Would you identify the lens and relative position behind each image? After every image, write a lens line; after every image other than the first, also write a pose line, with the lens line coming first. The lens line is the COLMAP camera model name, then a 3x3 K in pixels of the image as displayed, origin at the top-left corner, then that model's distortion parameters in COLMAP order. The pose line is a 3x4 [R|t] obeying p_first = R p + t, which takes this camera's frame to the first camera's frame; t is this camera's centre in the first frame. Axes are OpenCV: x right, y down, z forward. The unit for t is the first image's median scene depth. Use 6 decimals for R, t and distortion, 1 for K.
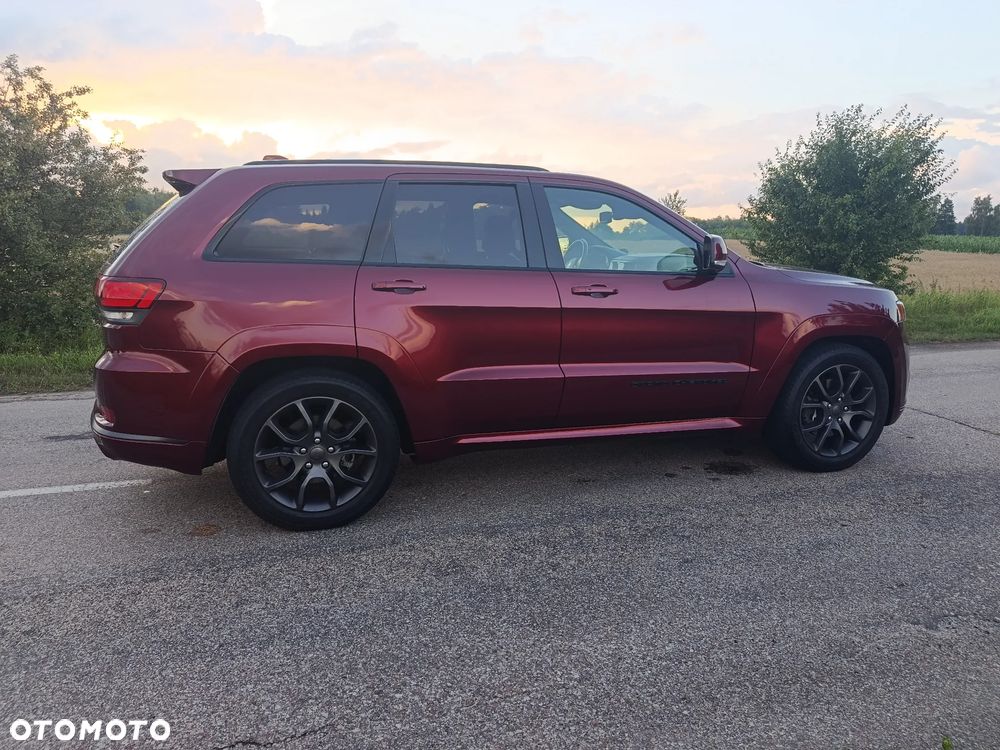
lens RADIAL K [[700.4, 0, 498.2], [0, 700.4, 379.6], [0, 0, 1]] dist [0.045066, -0.082423]
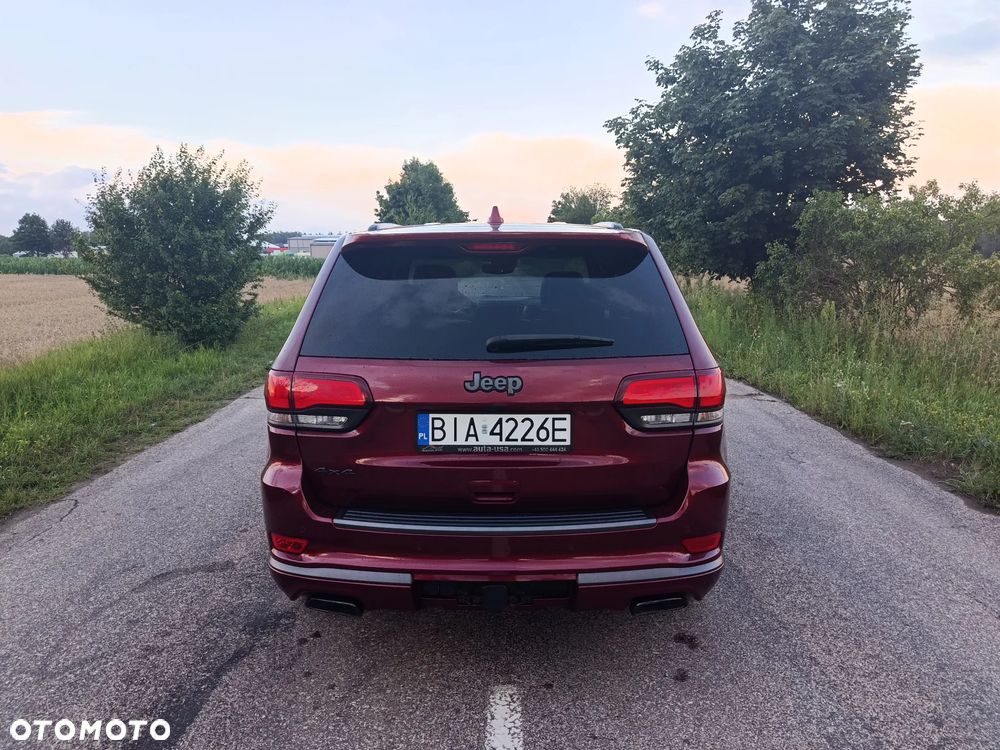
lens RADIAL K [[700.4, 0, 498.2], [0, 700.4, 379.6], [0, 0, 1]] dist [0.045066, -0.082423]
pose [[0.280963, -0.162044, 0.945939, -1.099755], [0.184891, 0.976318, 0.112332, -0.209909], [-0.941740, 0.143335, 0.304270, 0.795622]]
